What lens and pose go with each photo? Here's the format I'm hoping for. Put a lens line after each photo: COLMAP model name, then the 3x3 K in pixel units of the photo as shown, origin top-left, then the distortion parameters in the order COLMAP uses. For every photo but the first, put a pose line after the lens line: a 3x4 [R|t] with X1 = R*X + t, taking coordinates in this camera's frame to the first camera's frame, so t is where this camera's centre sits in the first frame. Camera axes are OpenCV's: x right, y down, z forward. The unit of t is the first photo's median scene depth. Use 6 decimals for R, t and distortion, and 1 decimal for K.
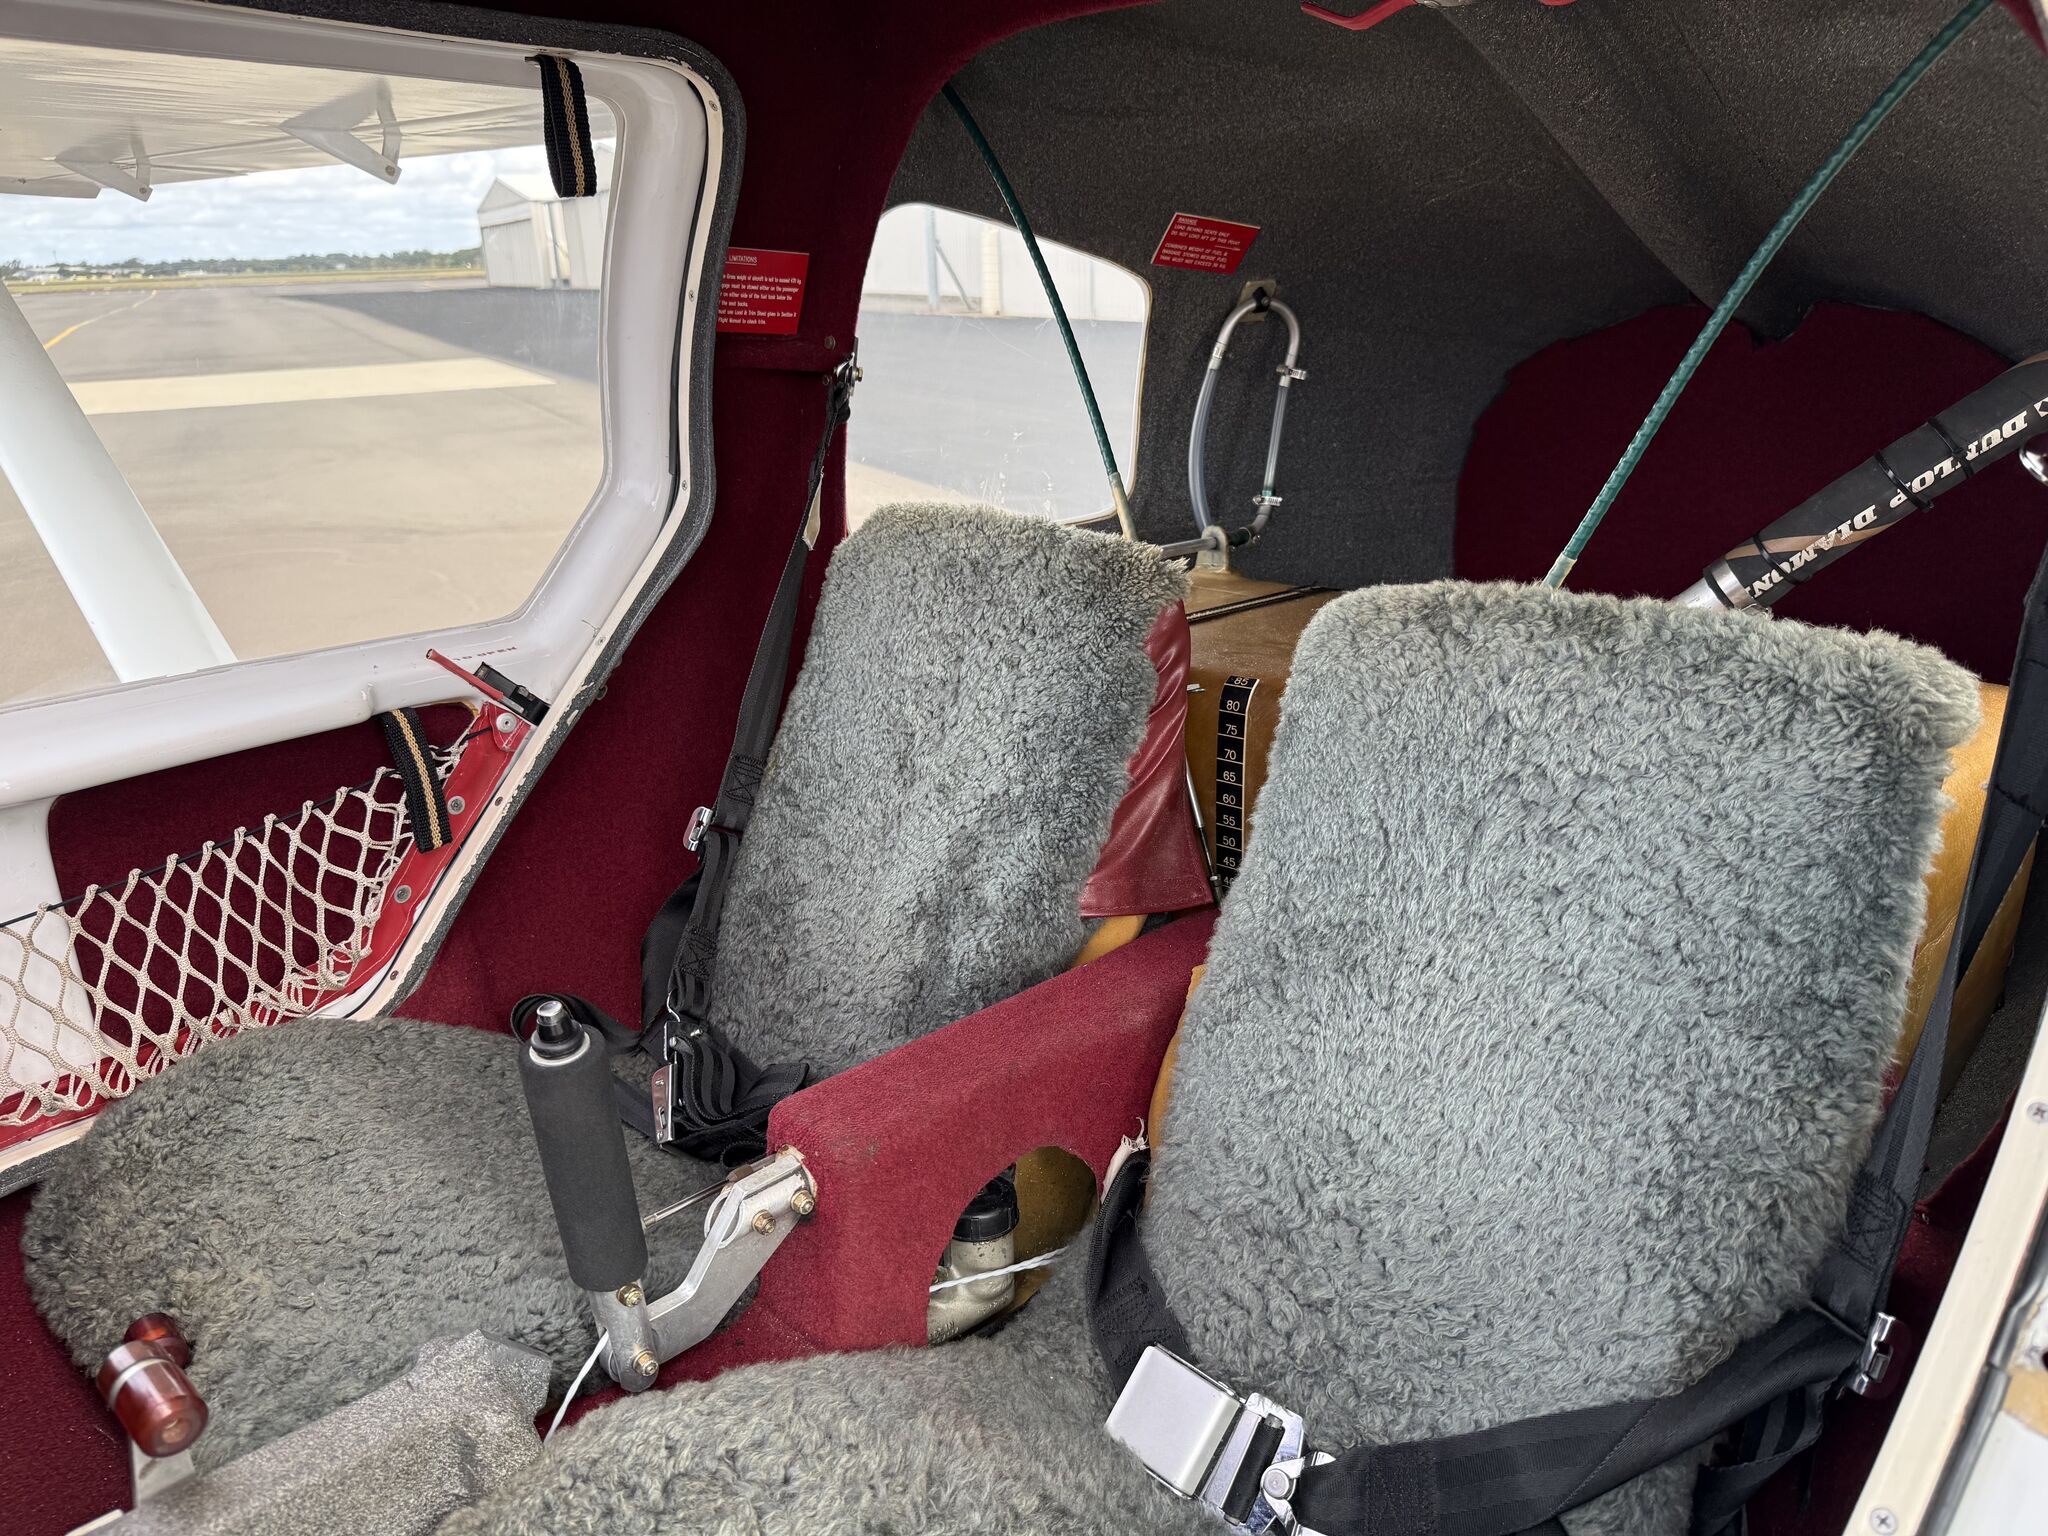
lens RADIAL K [[1456.0, 0, 1036.0], [0, 1456.0, 771.3], [0, 0, 1]] dist [0.025045, -0.012654]
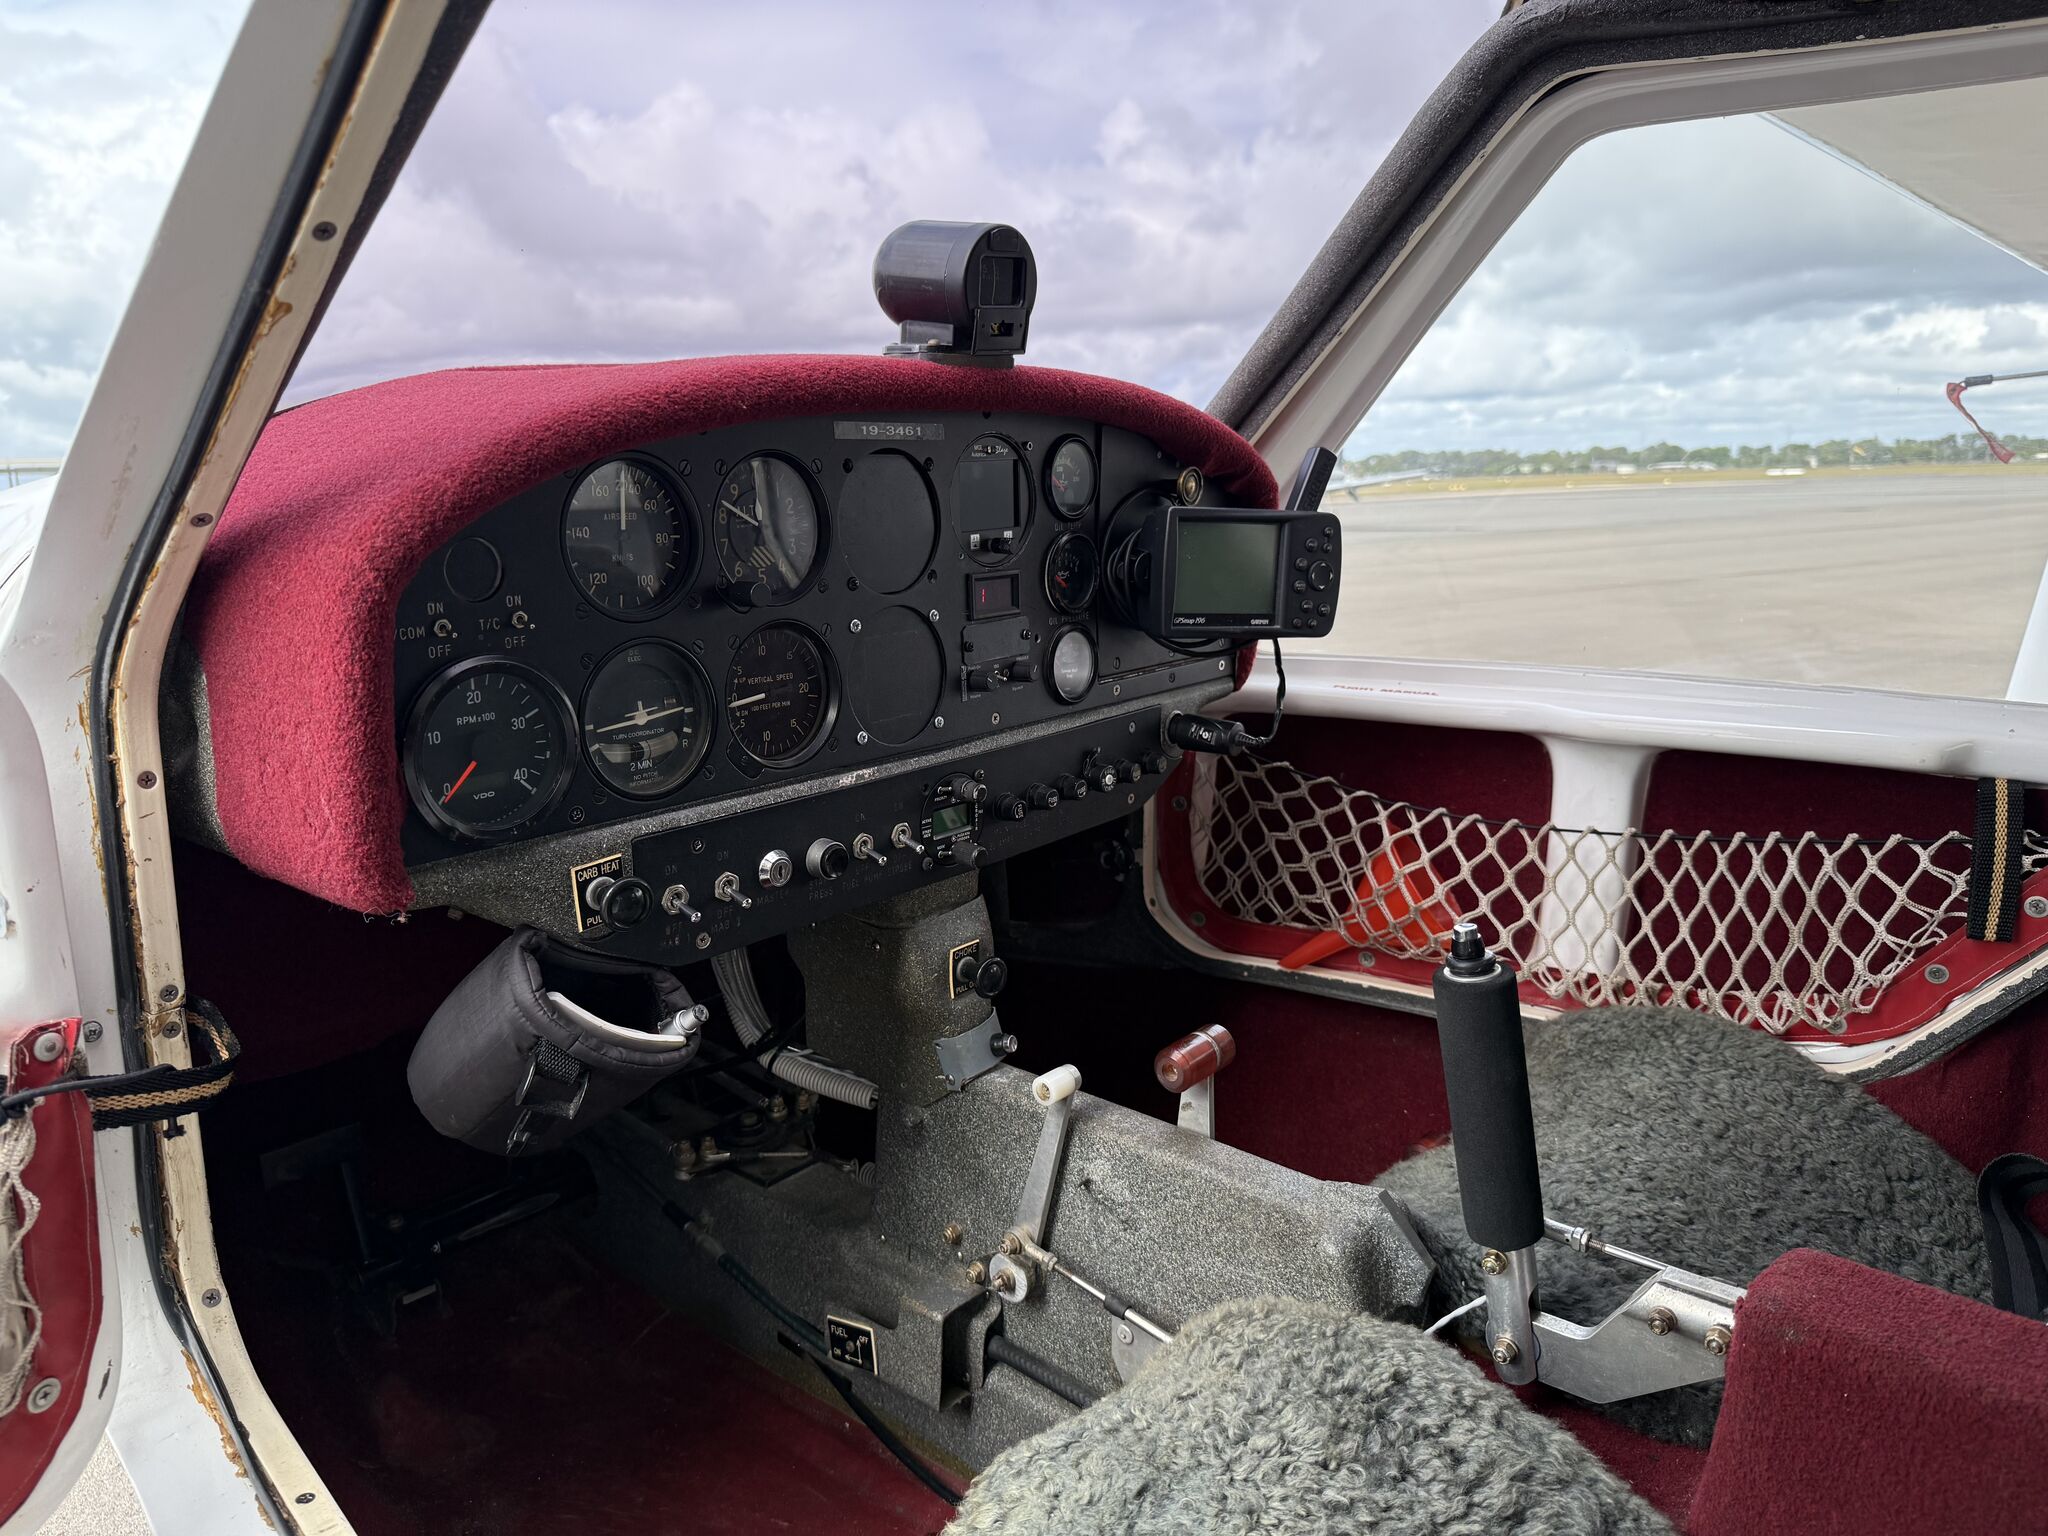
lens RADIAL K [[1456.0, 0, 1024.6], [0, 1456.0, 749.7], [0, 0, 1]] dist [0.025045, -0.012654]
pose [[0.097415, 0.206994, -0.973480, 0.383293], [-0.319685, 0.932806, 0.166355, -0.016988], [0.942503, 0.295001, 0.157043, 0.299783]]
